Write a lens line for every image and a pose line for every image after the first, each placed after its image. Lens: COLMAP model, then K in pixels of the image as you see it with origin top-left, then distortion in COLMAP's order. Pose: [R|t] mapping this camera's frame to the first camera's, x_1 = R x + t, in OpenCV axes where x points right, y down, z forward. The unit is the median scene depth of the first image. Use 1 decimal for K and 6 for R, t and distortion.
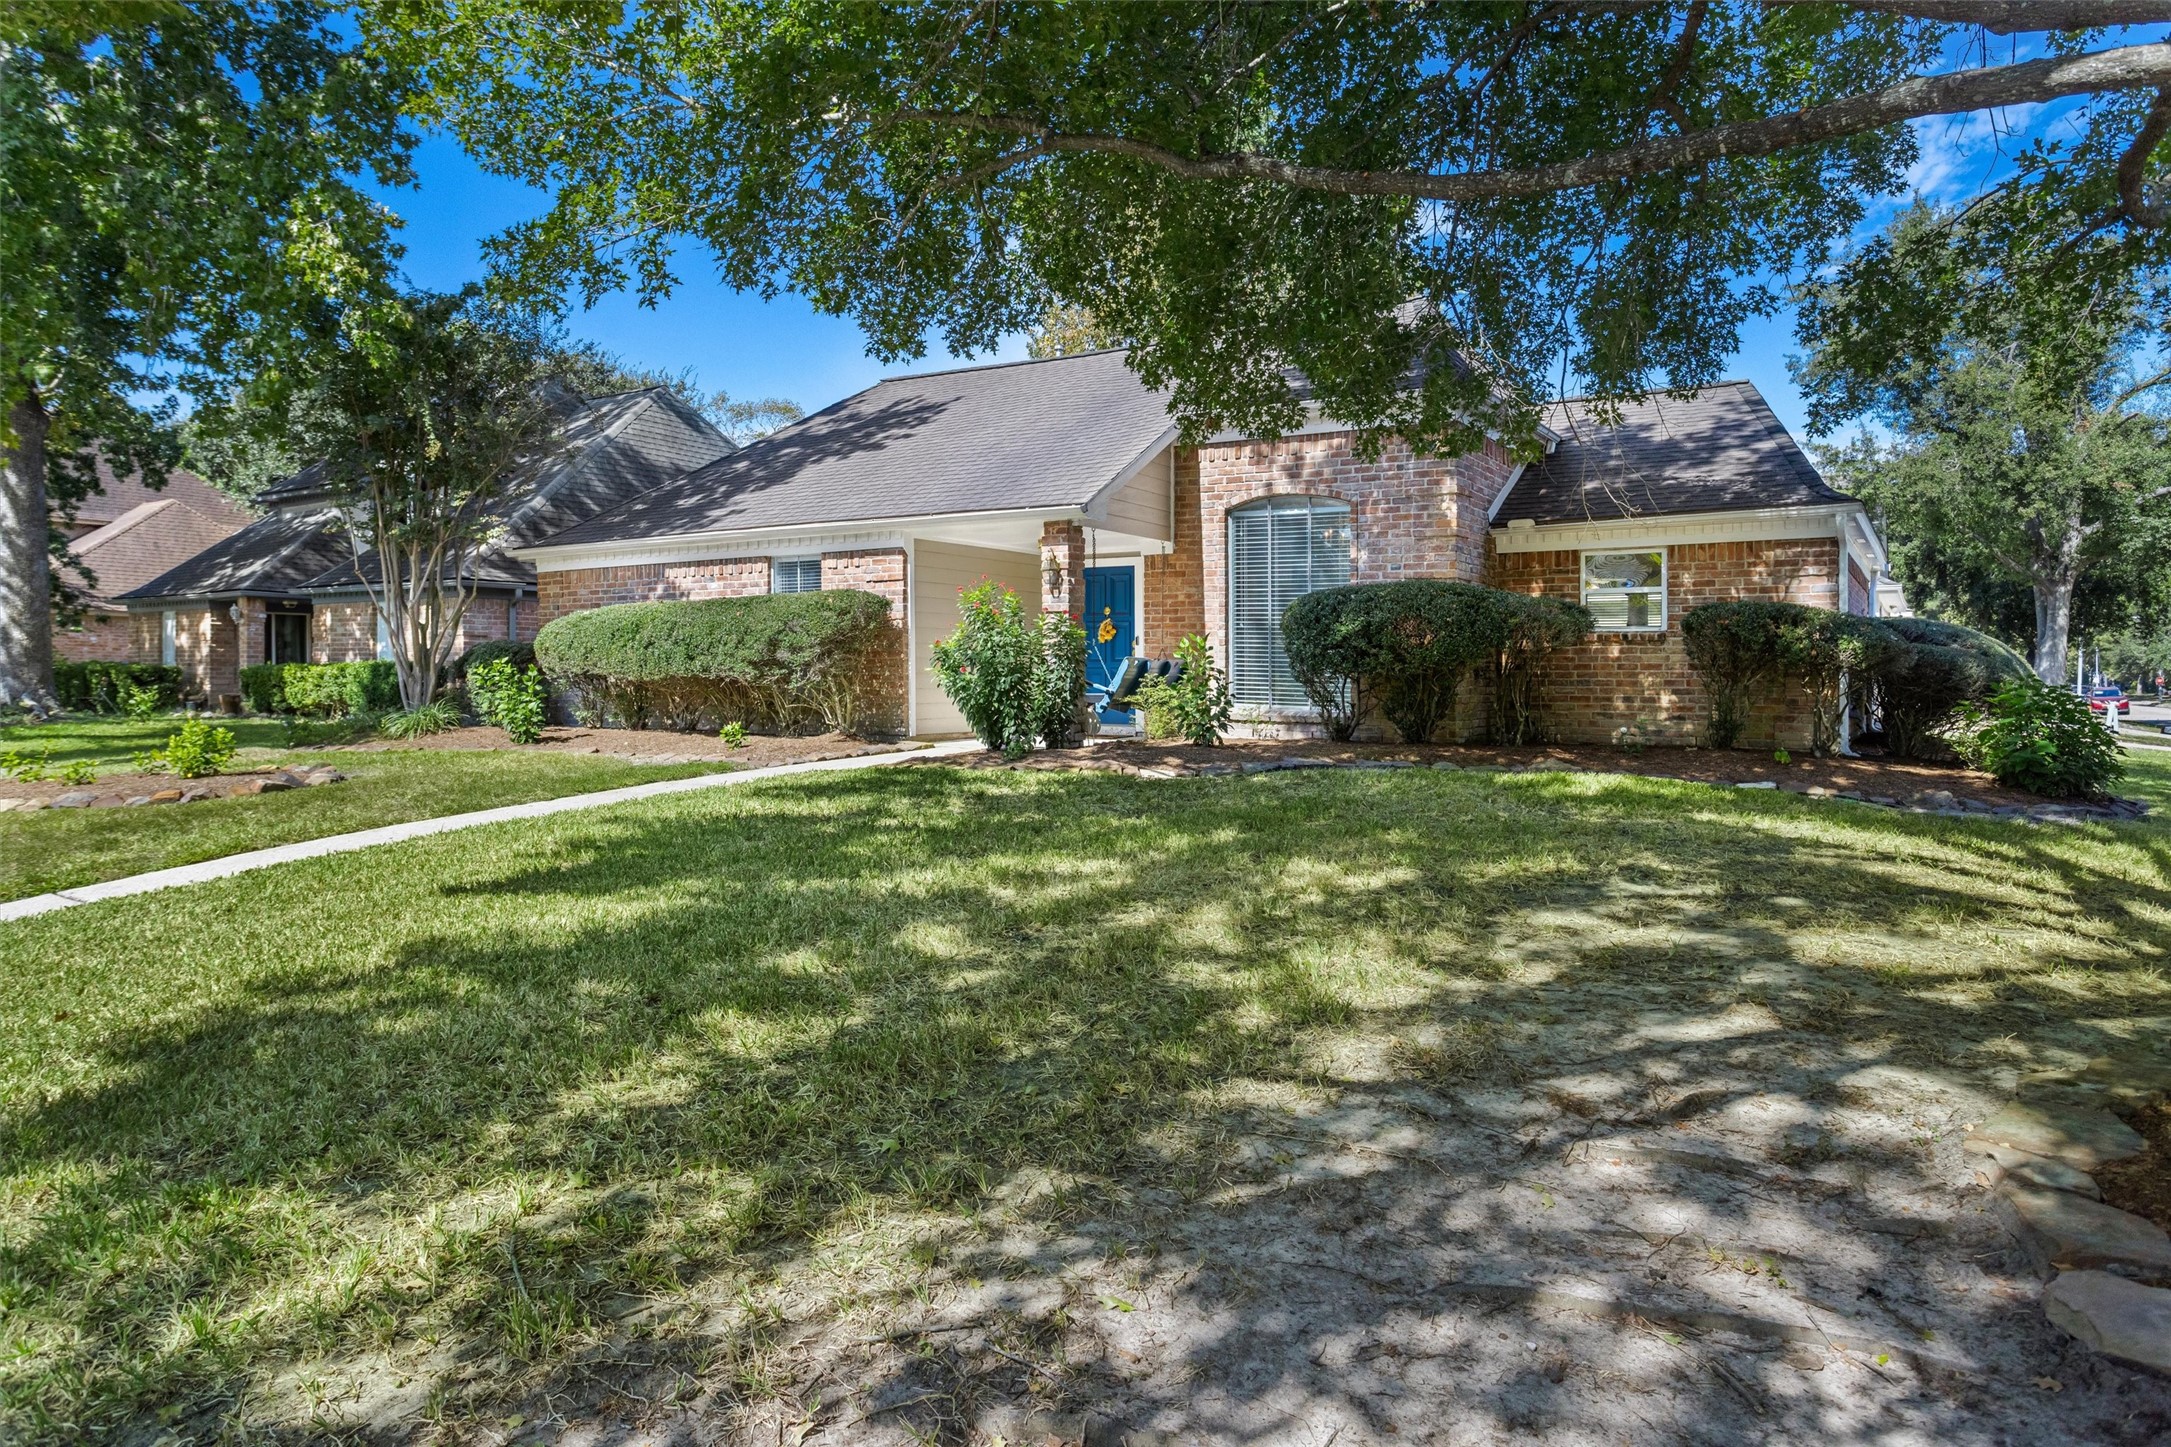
lens RADIAL K [[1056.4, 0, 1090.5], [0, 1056.4, 688.4], [0, 0, 1]] dist [-0.000017, 0.000088]
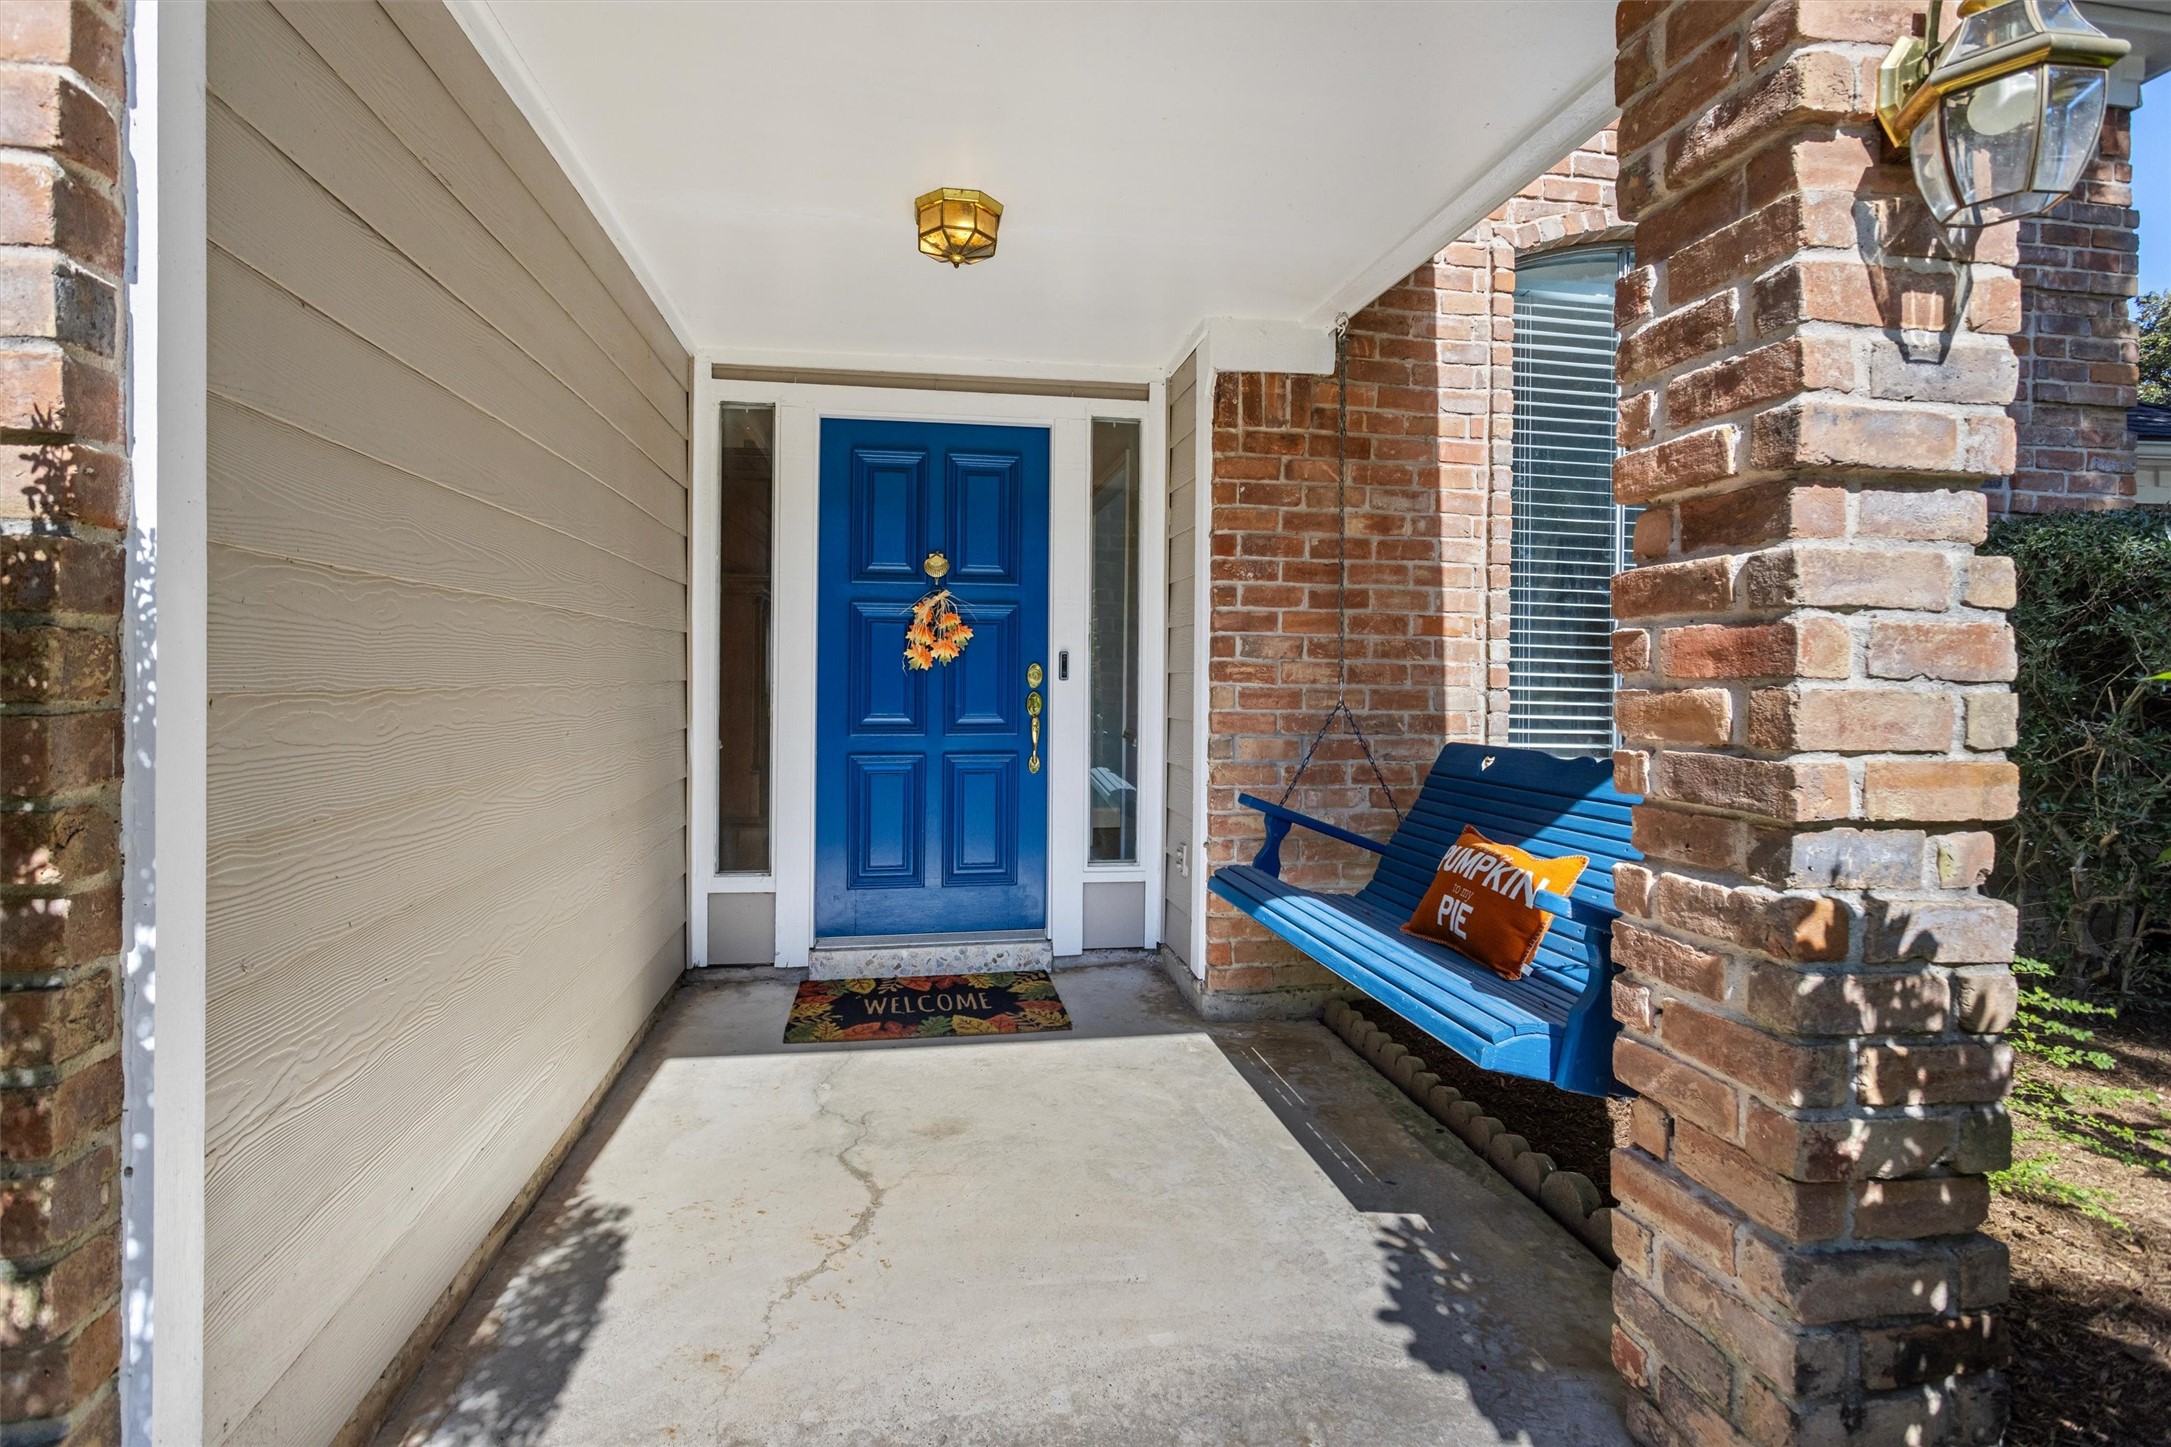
lens RADIAL K [[1020.3, 0, 1077.3], [0, 1020.3, 691.6], [0, 0, 1]] dist [0.000778, 0.000651]
pose [[0.828963, 0.003416, 0.559293, -0.141355], [-0.001234, 0.999990, -0.004279, -0.039733], [-0.559302, 0.002857, 0.828959, 0.809721]]
